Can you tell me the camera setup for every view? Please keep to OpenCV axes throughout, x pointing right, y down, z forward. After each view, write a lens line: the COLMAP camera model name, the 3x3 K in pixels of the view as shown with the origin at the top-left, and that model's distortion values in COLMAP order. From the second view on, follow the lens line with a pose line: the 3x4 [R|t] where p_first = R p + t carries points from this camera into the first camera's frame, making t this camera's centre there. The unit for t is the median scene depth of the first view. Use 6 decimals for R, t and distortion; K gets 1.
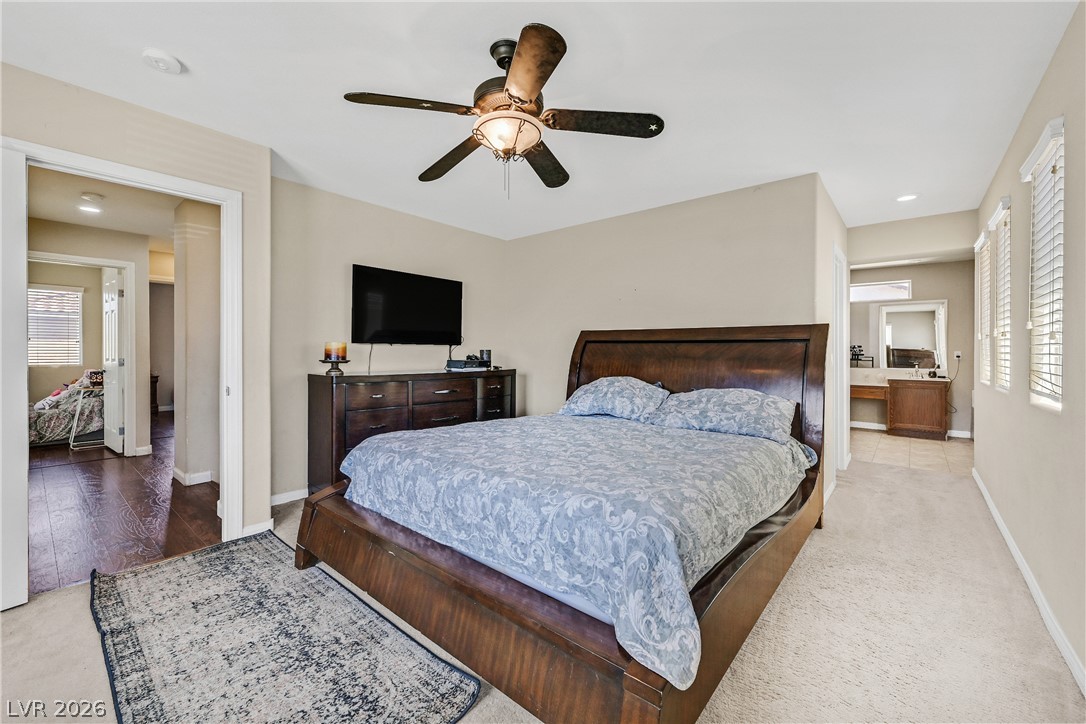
lens RADIAL K [[424.3, 0, 538.3], [0, 424.3, 357.8], [0, 0, 1]] dist [-0.001998, -0.000012]
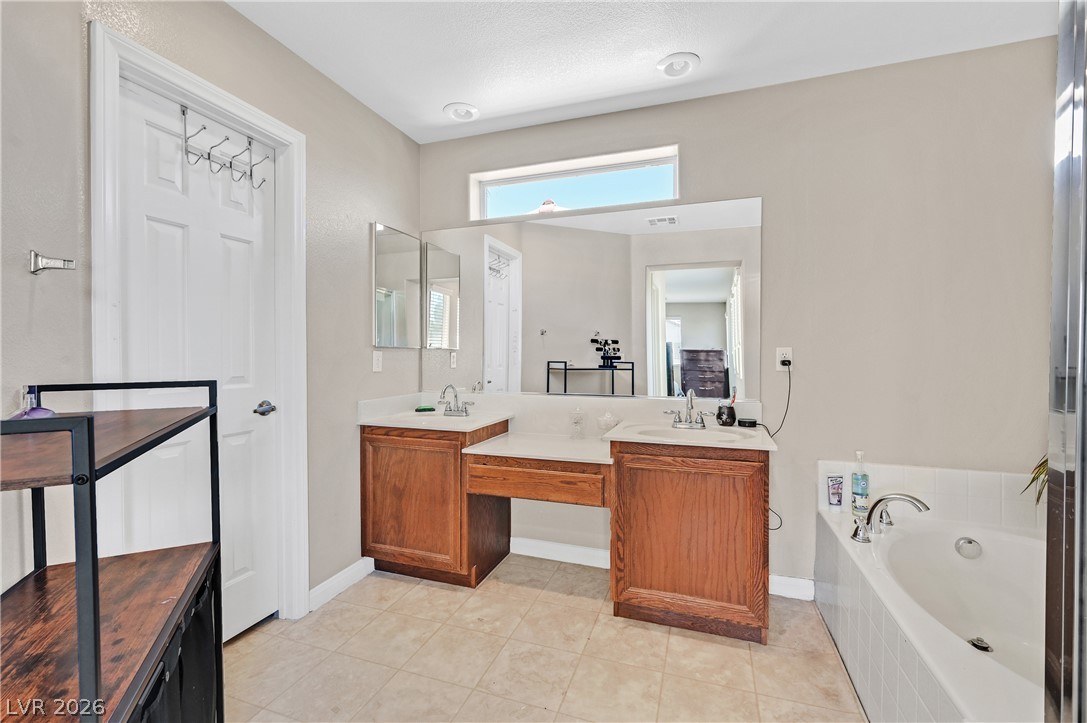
lens RADIAL K [[467.2, 0, 543.0], [0, 467.2, 358.6], [0, 0, 1]] dist [0.000012, 0.000041]
pose [[0.927313, -0.001184, 0.374286, 0.175185], [0.003455, 0.999979, -0.005397, -0.001327], [-0.374272, 0.006298, 0.927298, 0.189308]]
